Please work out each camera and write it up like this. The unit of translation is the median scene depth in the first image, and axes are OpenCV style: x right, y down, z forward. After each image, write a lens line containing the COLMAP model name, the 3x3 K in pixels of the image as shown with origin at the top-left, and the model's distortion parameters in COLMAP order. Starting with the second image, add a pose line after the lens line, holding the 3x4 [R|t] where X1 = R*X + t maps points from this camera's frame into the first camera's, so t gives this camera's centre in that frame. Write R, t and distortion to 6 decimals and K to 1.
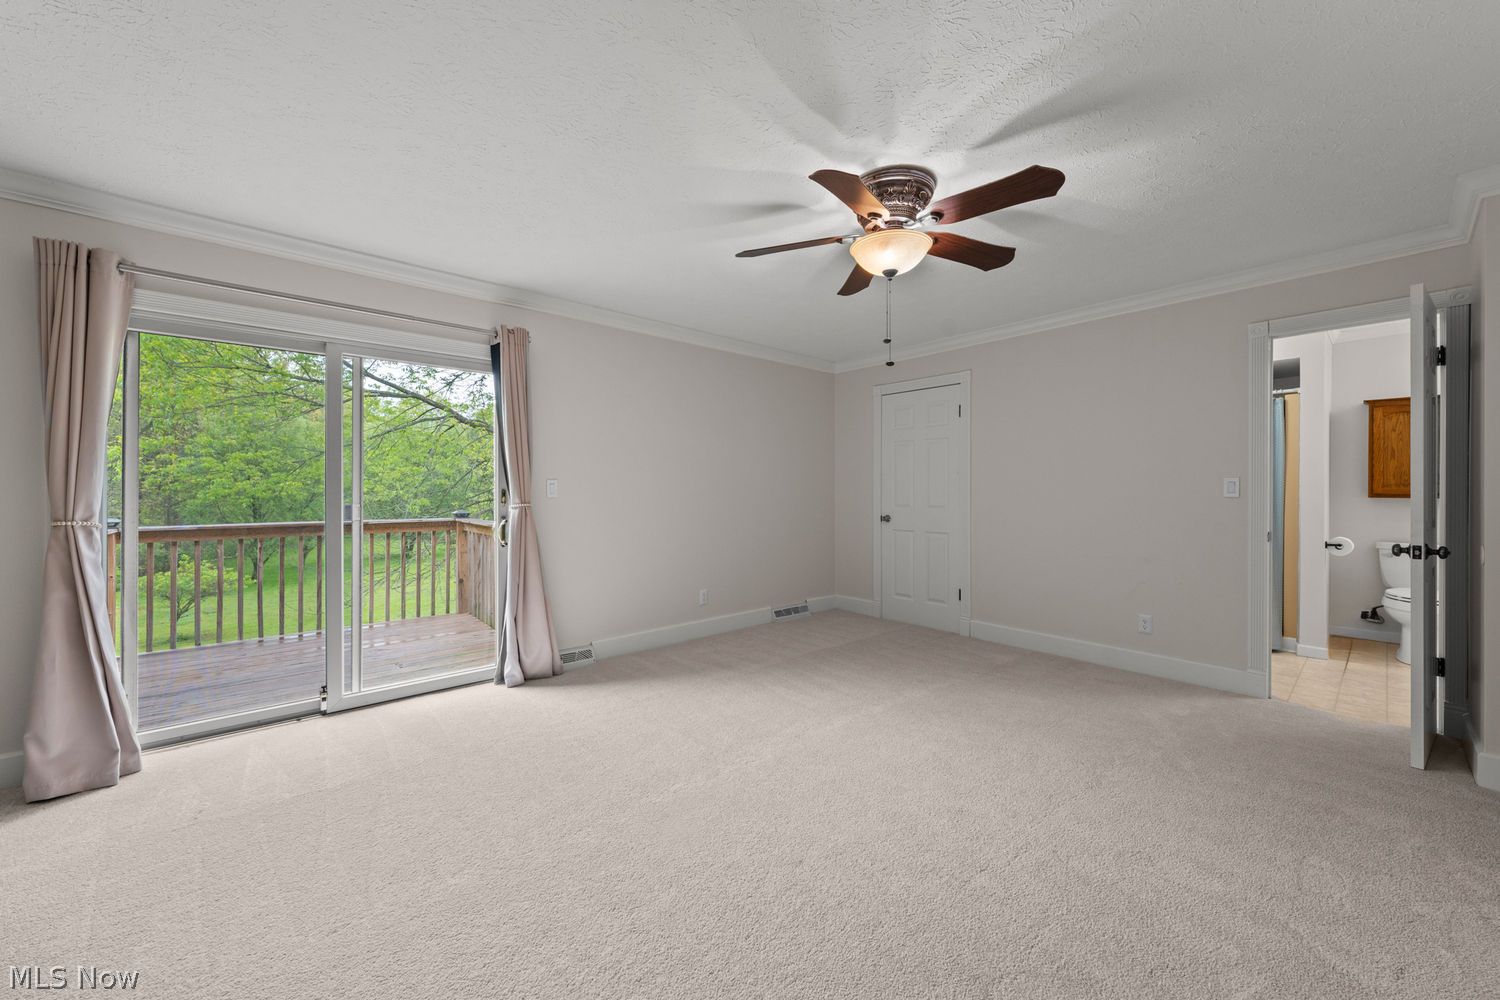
lens RADIAL K [[561.4, 0, 750.2], [0, 561.4, 495.4], [0, 0, 1]] dist [-0.001017, -0.000065]
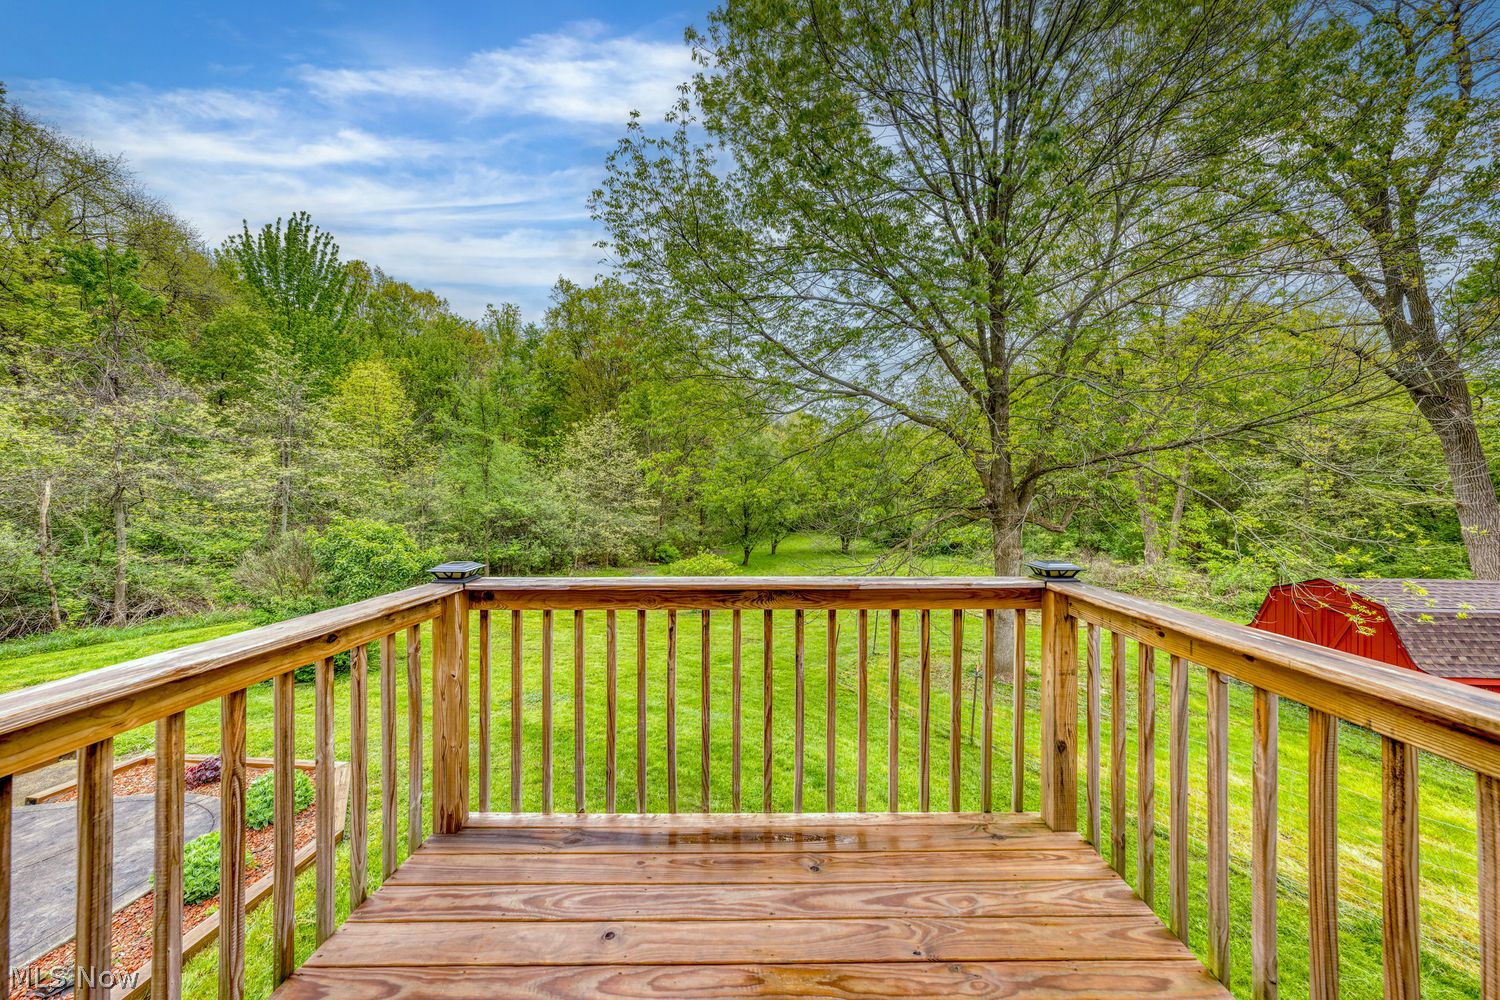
lens RADIAL K [[520.8, 0, 753.6], [0, 520.8, 495.8], [0, 0, 1]] dist [0.000002, -0.000001]
pose [[0.757914, -0.000607, -0.652354, -0.436213], [-0.001719, 0.999994, -0.002929, -0.018203], [0.652352, 0.003341, 0.757908, 0.582896]]
